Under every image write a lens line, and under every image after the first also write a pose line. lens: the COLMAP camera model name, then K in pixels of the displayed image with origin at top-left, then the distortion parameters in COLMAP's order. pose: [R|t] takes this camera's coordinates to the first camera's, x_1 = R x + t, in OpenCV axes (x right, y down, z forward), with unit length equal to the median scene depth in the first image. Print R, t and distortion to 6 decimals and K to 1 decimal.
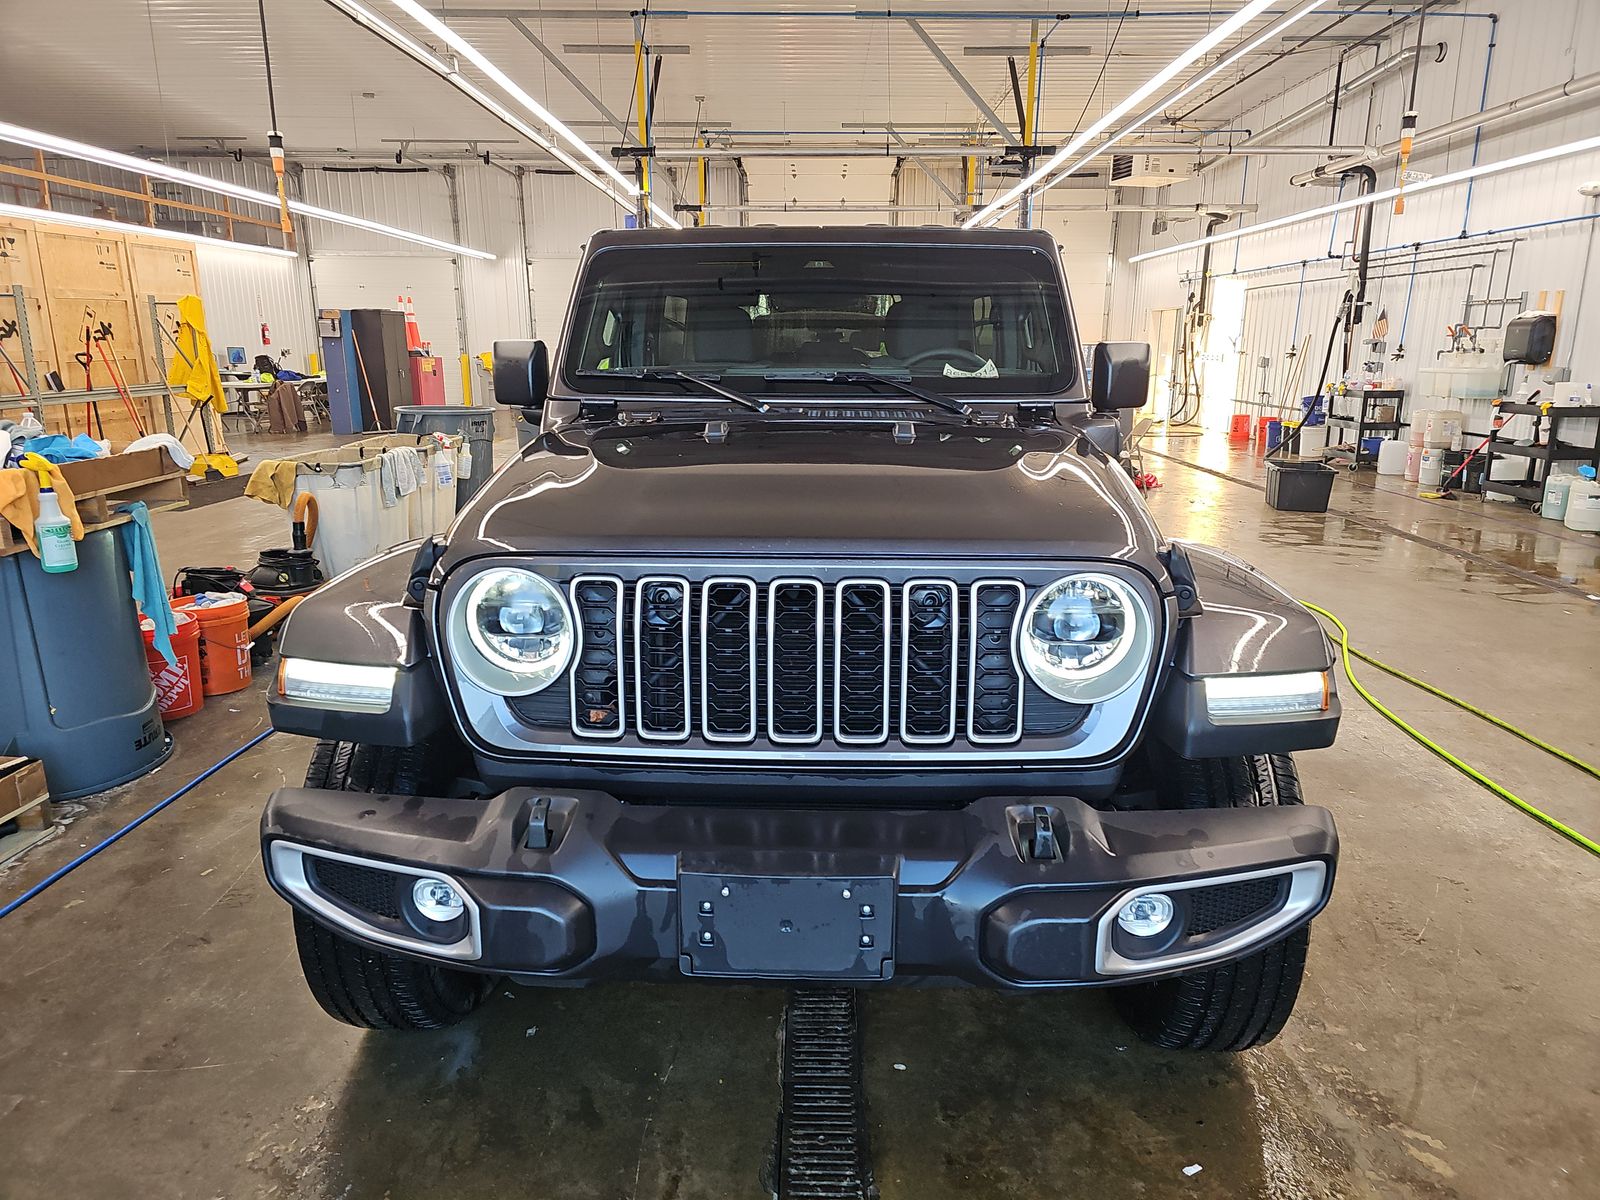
lens RADIAL K [[1054.4, 0, 775.5], [0, 1054.4, 601.2], [0, 0, 1]] dist [0.048045, -0.051184]
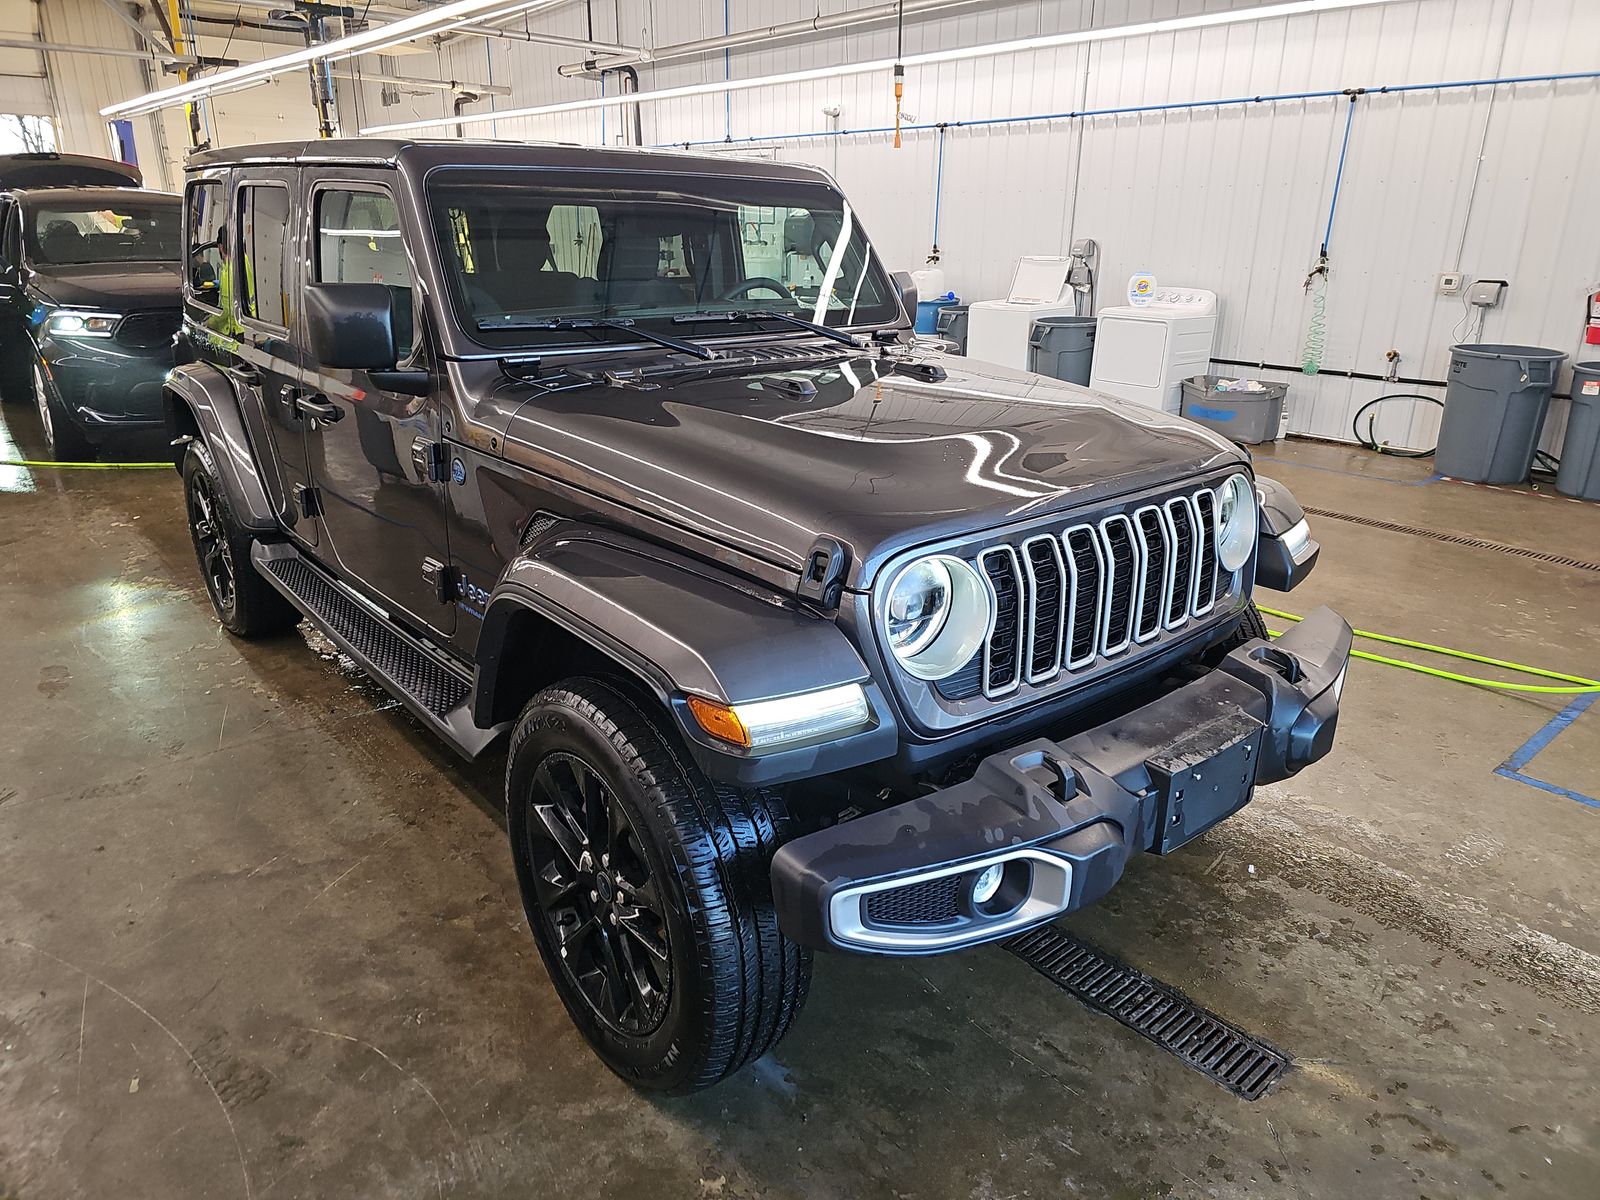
lens RADIAL K [[1059.4, 0, 800.0], [0, 1059.4, 600.0], [0, 0, 1]] dist [0.049031, -0.048521]
pose [[0.739590, -0.215878, 0.637498, -0.319265], [0.147151, 0.976115, 0.159829, -0.053334], [-0.656775, -0.024399, 0.753692, 0.107429]]
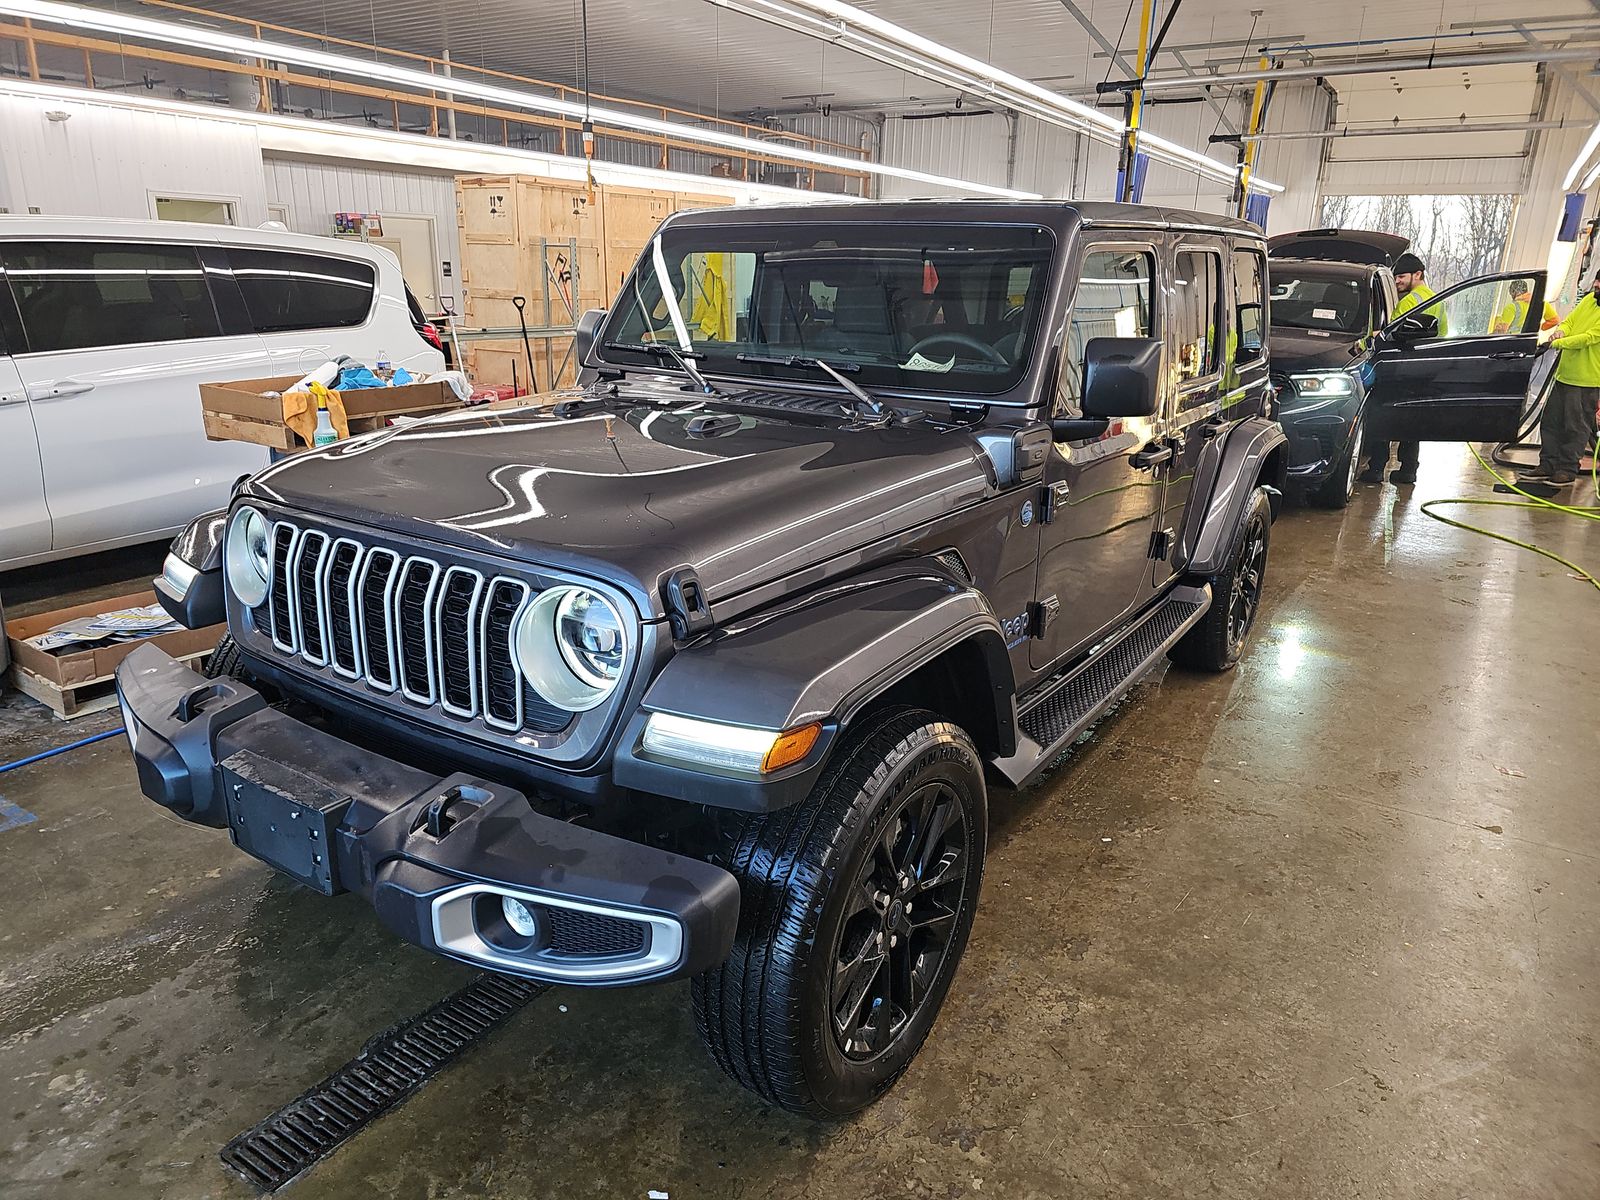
lens RADIAL K [[1054.4, 0, 775.5], [0, 1054.4, 601.2], [0, 0, 1]] dist [0.048045, -0.051184]
pose [[0.843939, 0.172097, -0.508085, 0.310374], [-0.143551, 0.985052, 0.095213, -0.042637], [0.516876, -0.007417, 0.856028, 0.073522]]
